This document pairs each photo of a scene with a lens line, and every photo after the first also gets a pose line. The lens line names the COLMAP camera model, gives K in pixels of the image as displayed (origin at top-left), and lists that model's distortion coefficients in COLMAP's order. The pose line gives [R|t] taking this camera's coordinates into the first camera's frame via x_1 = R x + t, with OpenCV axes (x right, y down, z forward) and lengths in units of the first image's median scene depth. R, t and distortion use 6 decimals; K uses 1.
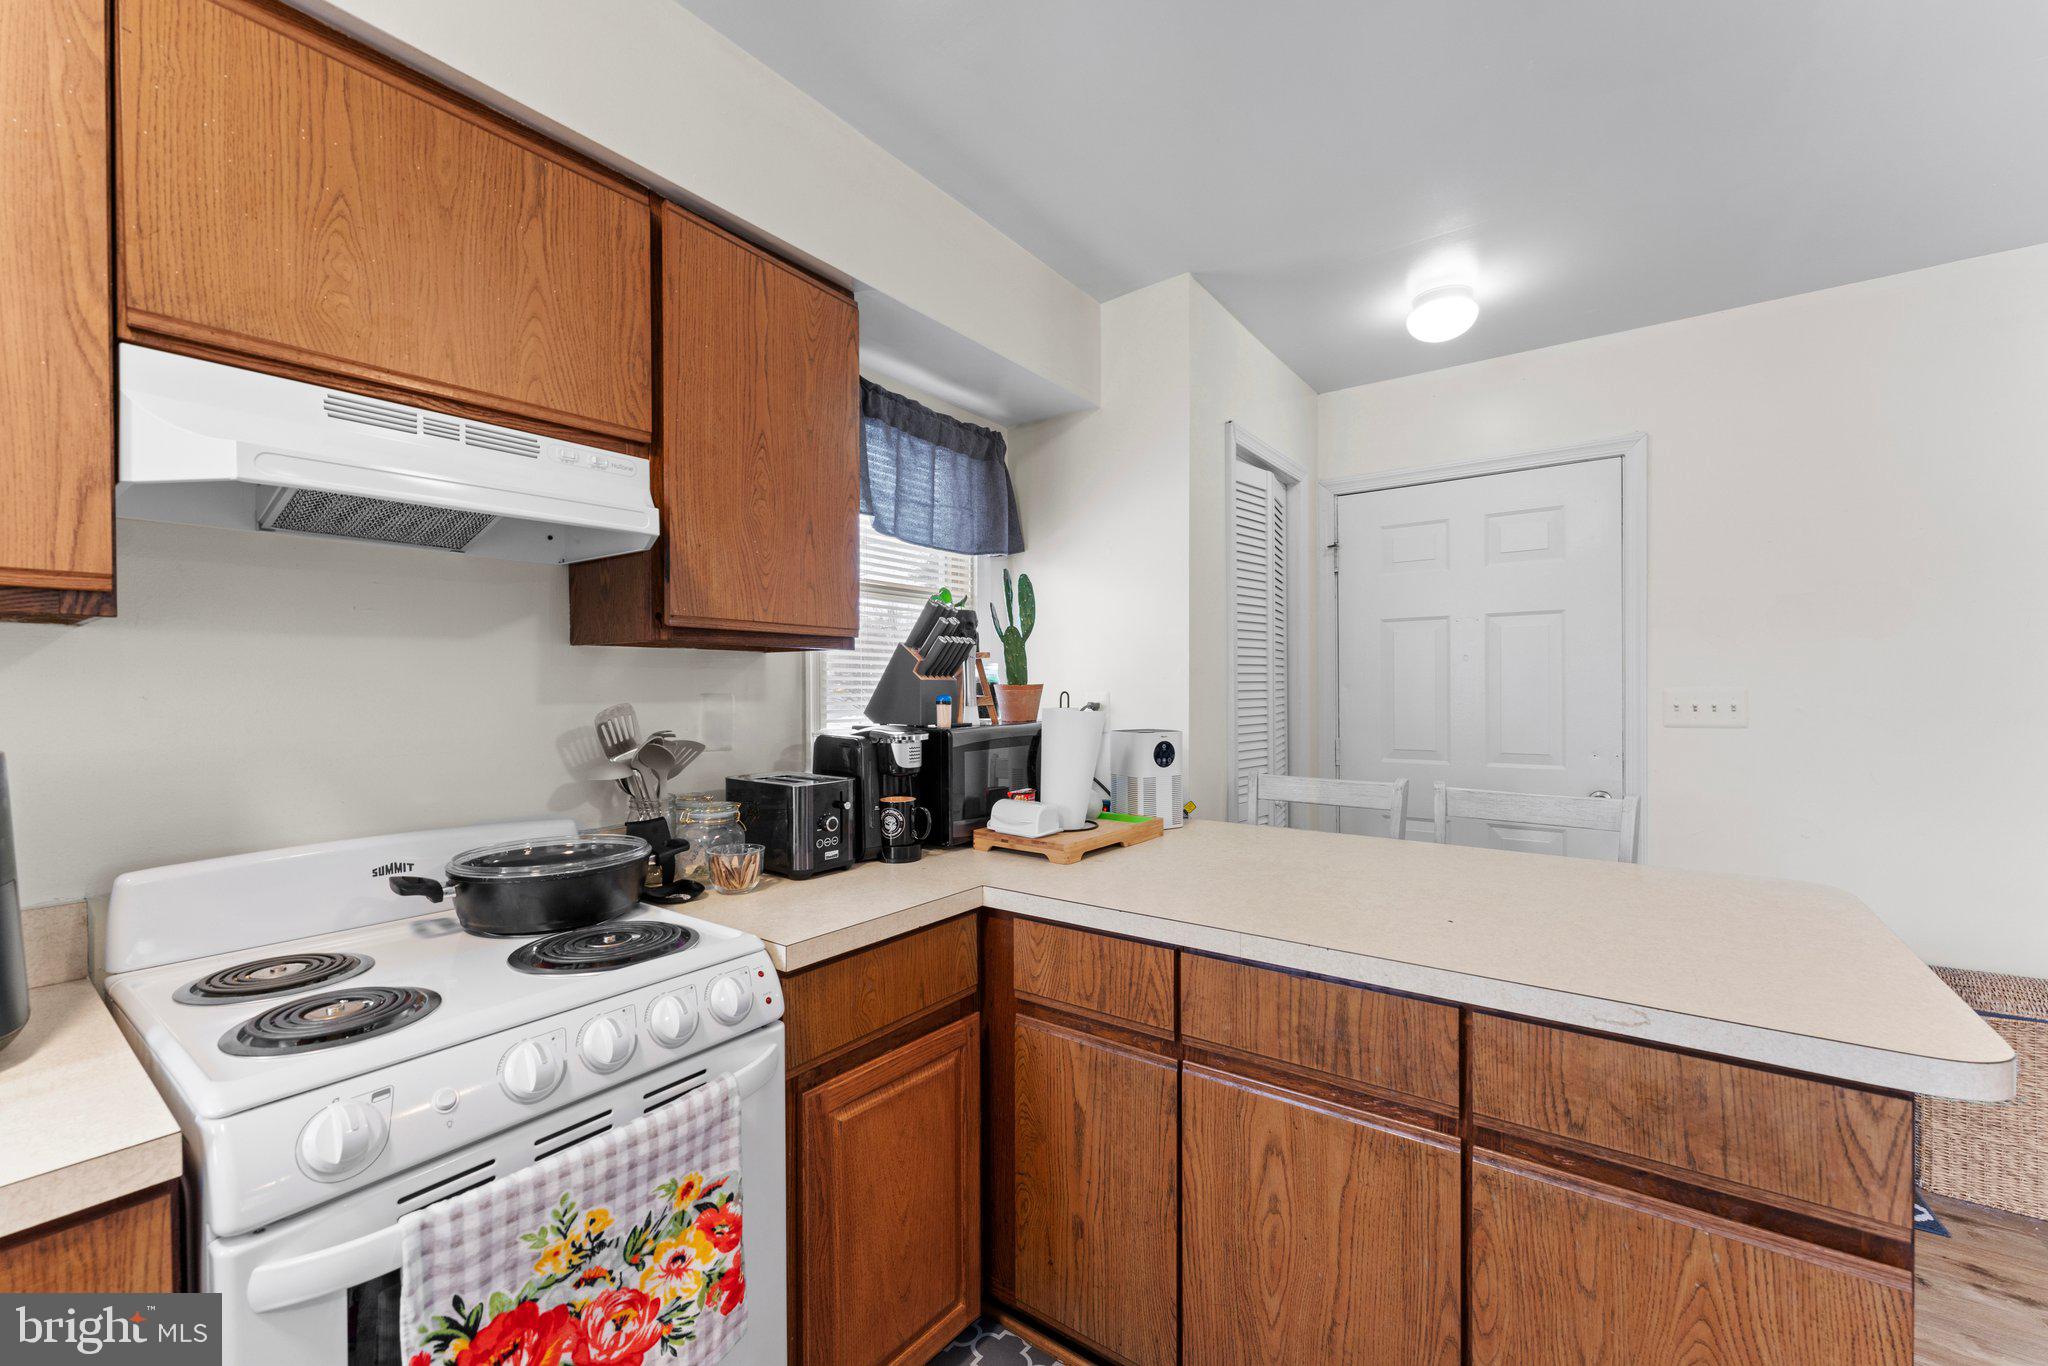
lens RADIAL K [[824.4, 0, 1022.1], [0, 824.4, 684.6], [0, 0, 1]] dist [-0.000318, -0.000597]
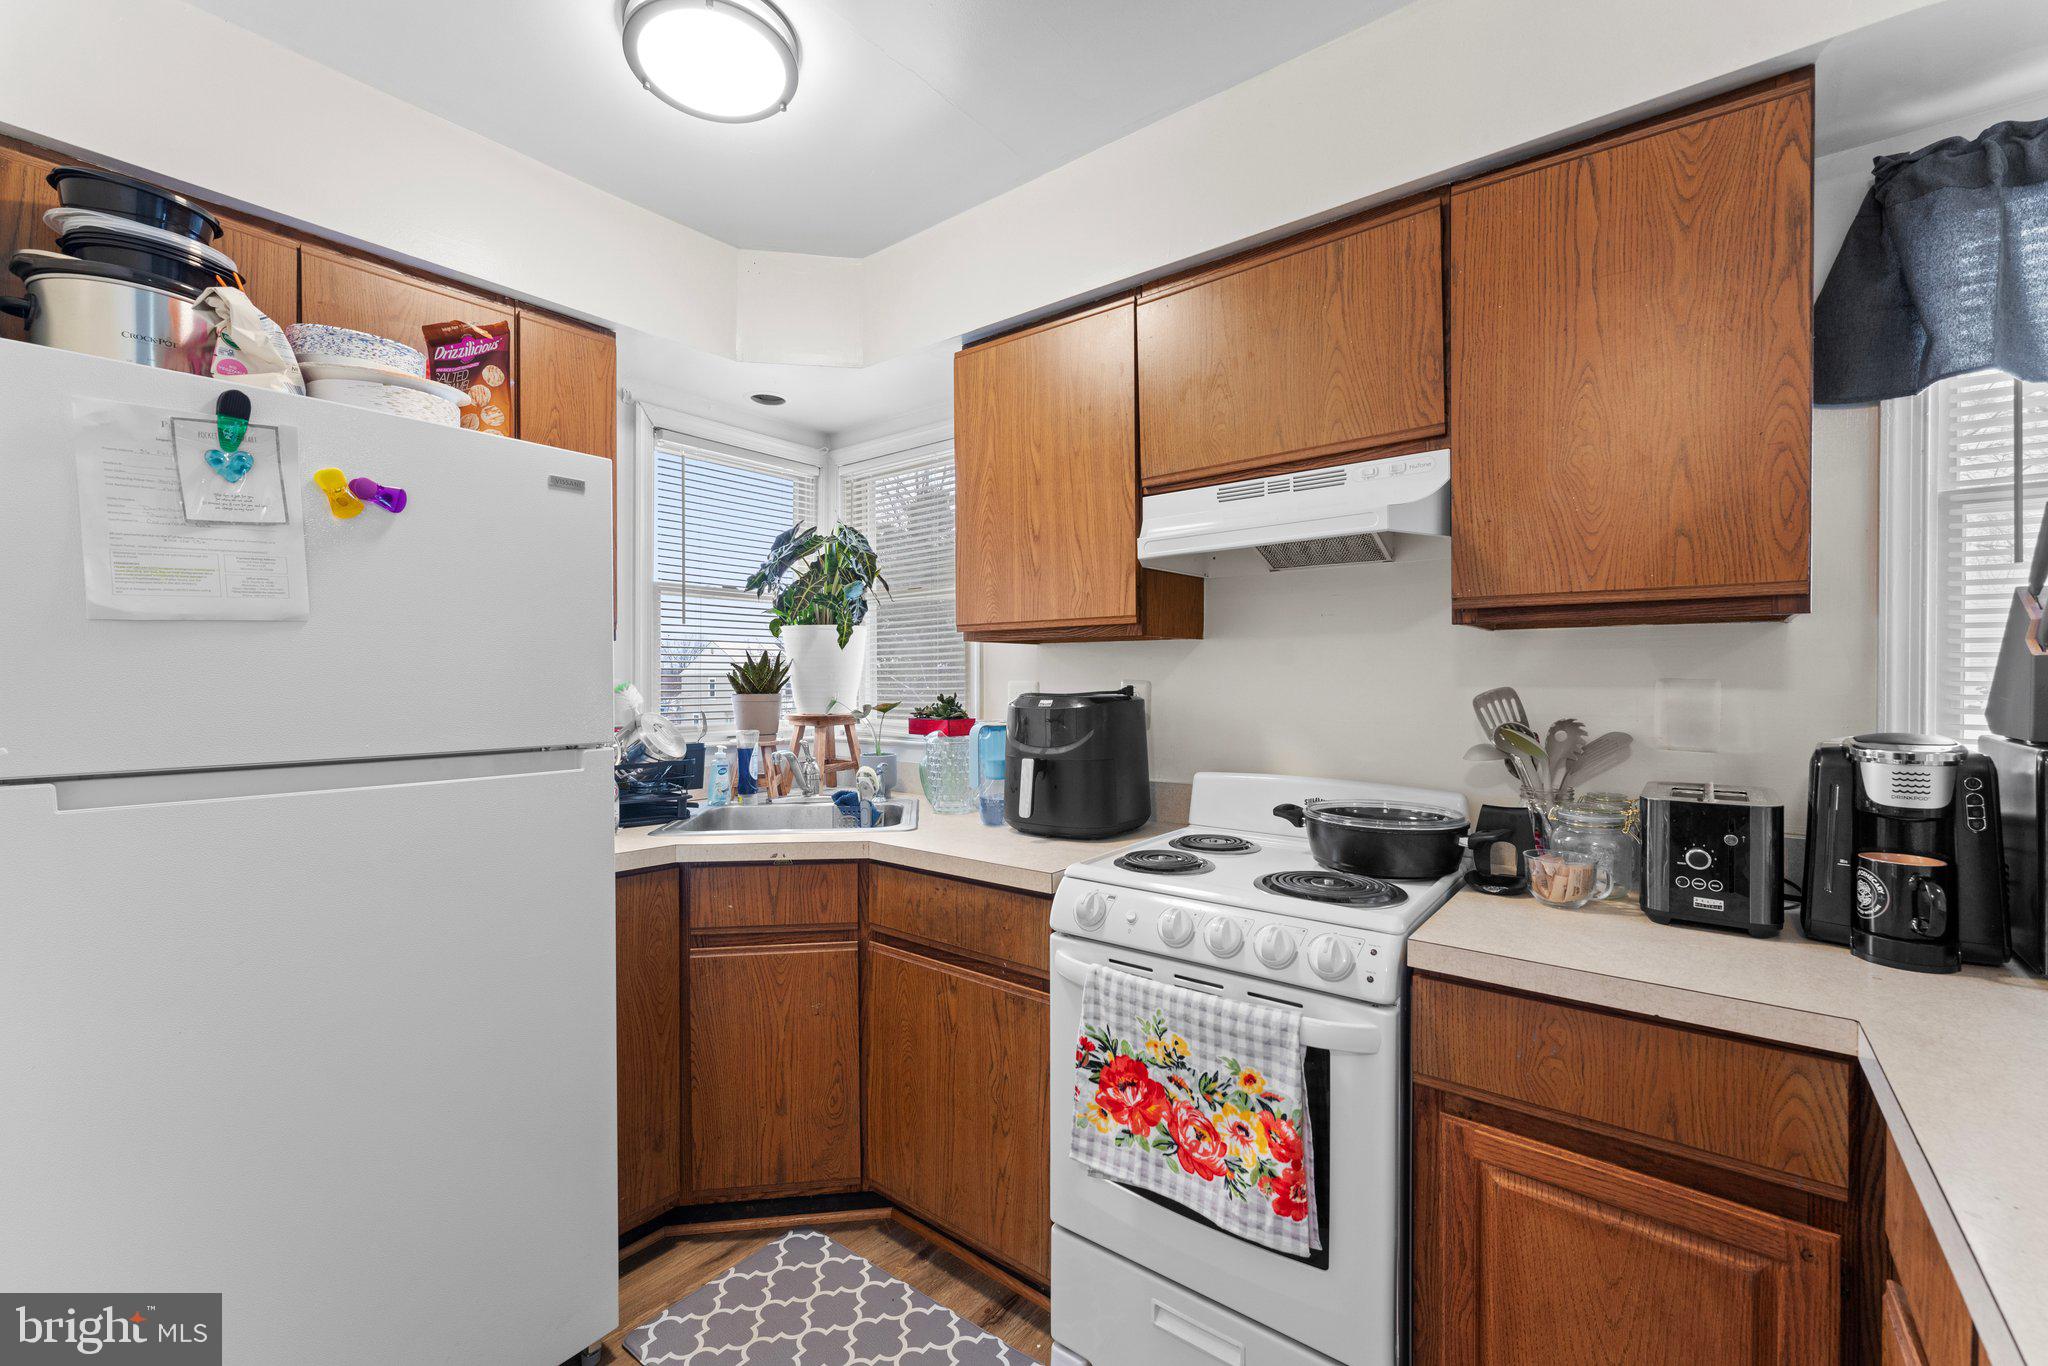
lens RADIAL K [[824.4, 0, 1027.5], [0, 824.4, 682.4], [0, 0, 1]] dist [-0.000318, -0.000597]
pose [[-0.024584, 0.005984, -0.999680, 0.667748], [-0.002878, 0.999978, 0.006056, 0.015262], [0.999694, 0.003026, -0.024566, 0.571596]]
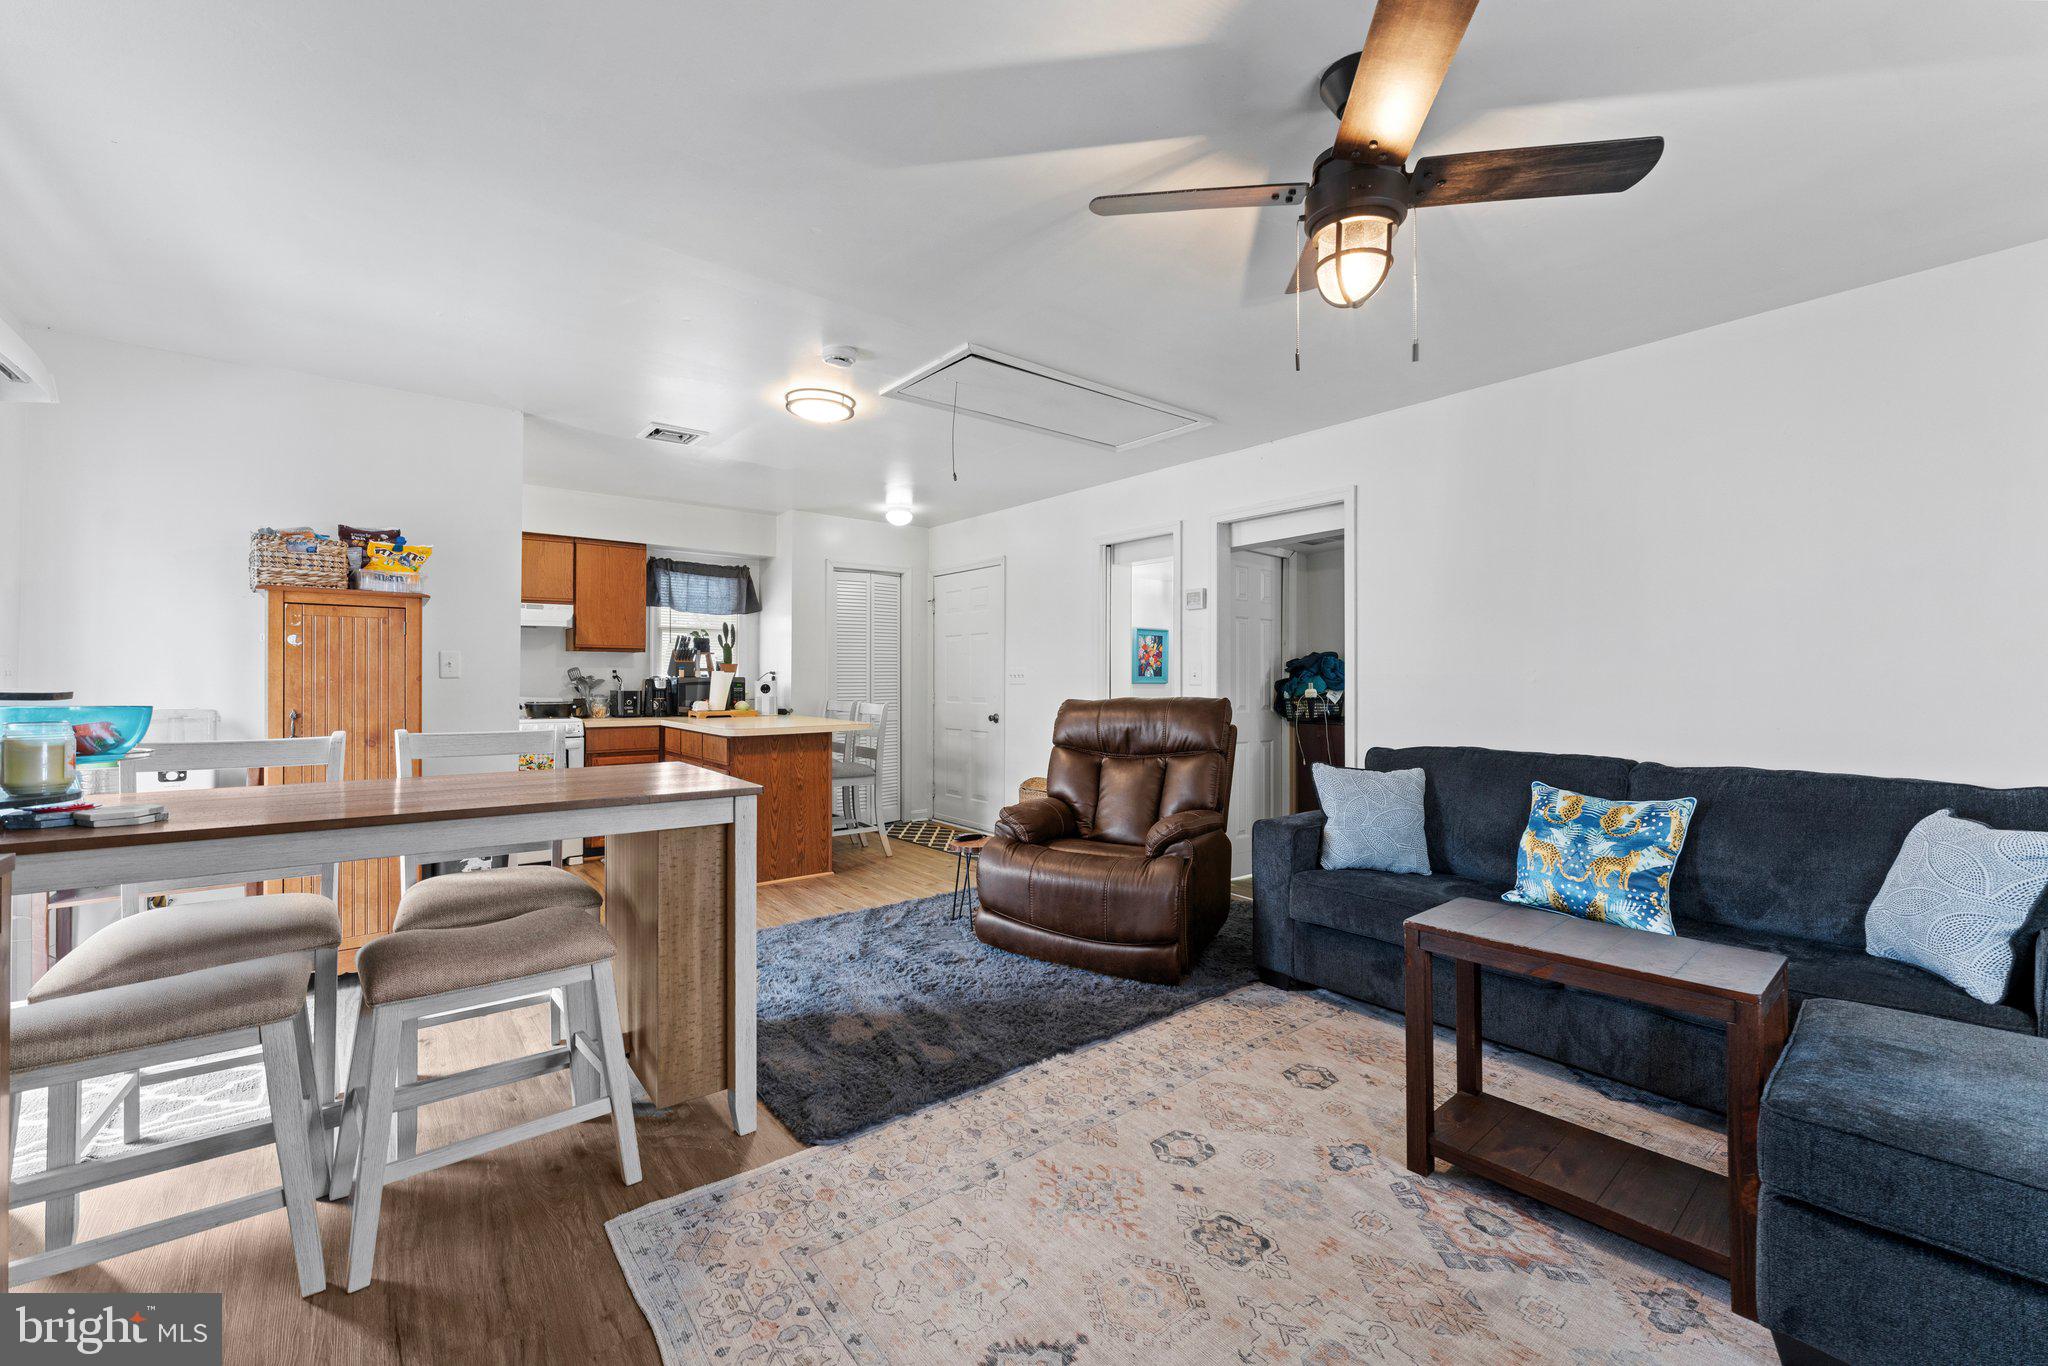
lens RADIAL K [[824.4, 0, 1033.5], [0, 824.4, 669.2], [0, 0, 1]] dist [-0.000318, -0.000597]
pose [[0.976923, 0.007096, -0.213475, 2.886649], [-0.010044, 0.999869, -0.012729, 0.075430], [0.213357, 0.014579, 0.976866, -2.692008]]
